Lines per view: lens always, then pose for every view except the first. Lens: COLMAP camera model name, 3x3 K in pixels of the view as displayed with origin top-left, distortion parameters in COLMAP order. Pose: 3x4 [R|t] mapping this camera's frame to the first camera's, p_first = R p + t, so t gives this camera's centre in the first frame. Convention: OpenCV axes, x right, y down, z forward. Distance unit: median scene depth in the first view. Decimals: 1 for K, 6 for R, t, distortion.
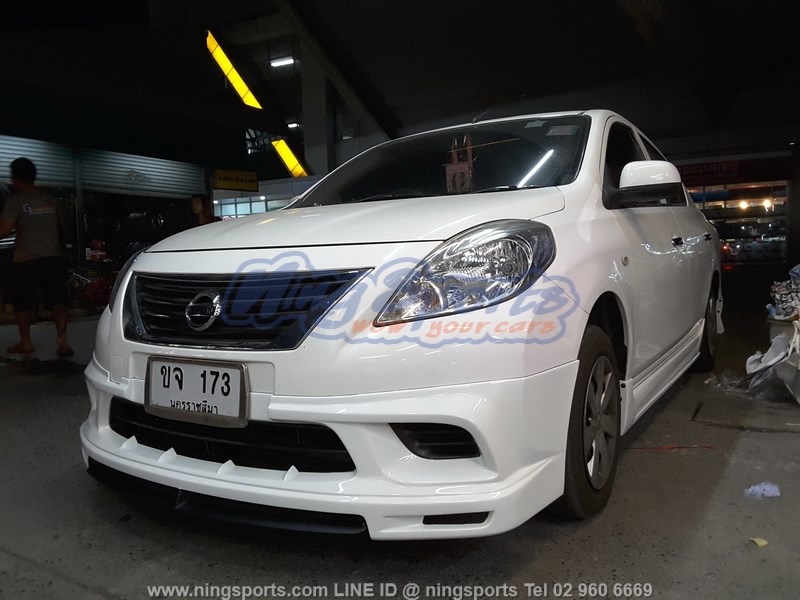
lens RADIAL K [[632.8, 0, 400.5], [0, 632.8, 304.6], [0, 0, 1]] dist [0.039231, -0.074289]
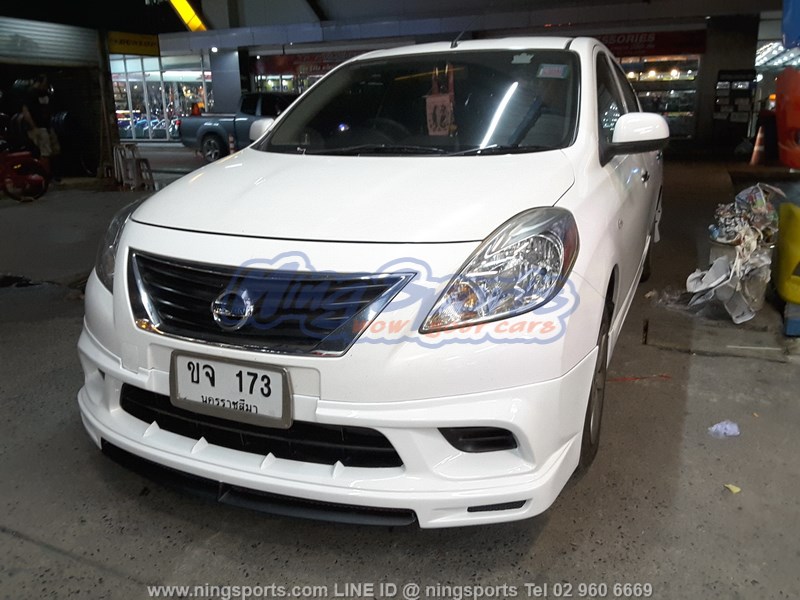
lens RADIAL K [[632.8, 0, 400.5], [0, 632.8, 304.6], [0, 0, 1]] dist [0.039231, -0.074289]
pose [[0.990877, -0.026397, 0.132159, -0.179835], [-0.000747, 0.979539, 0.201253, -0.187563], [-0.134768, -0.199516, 0.970583, 0.023585]]
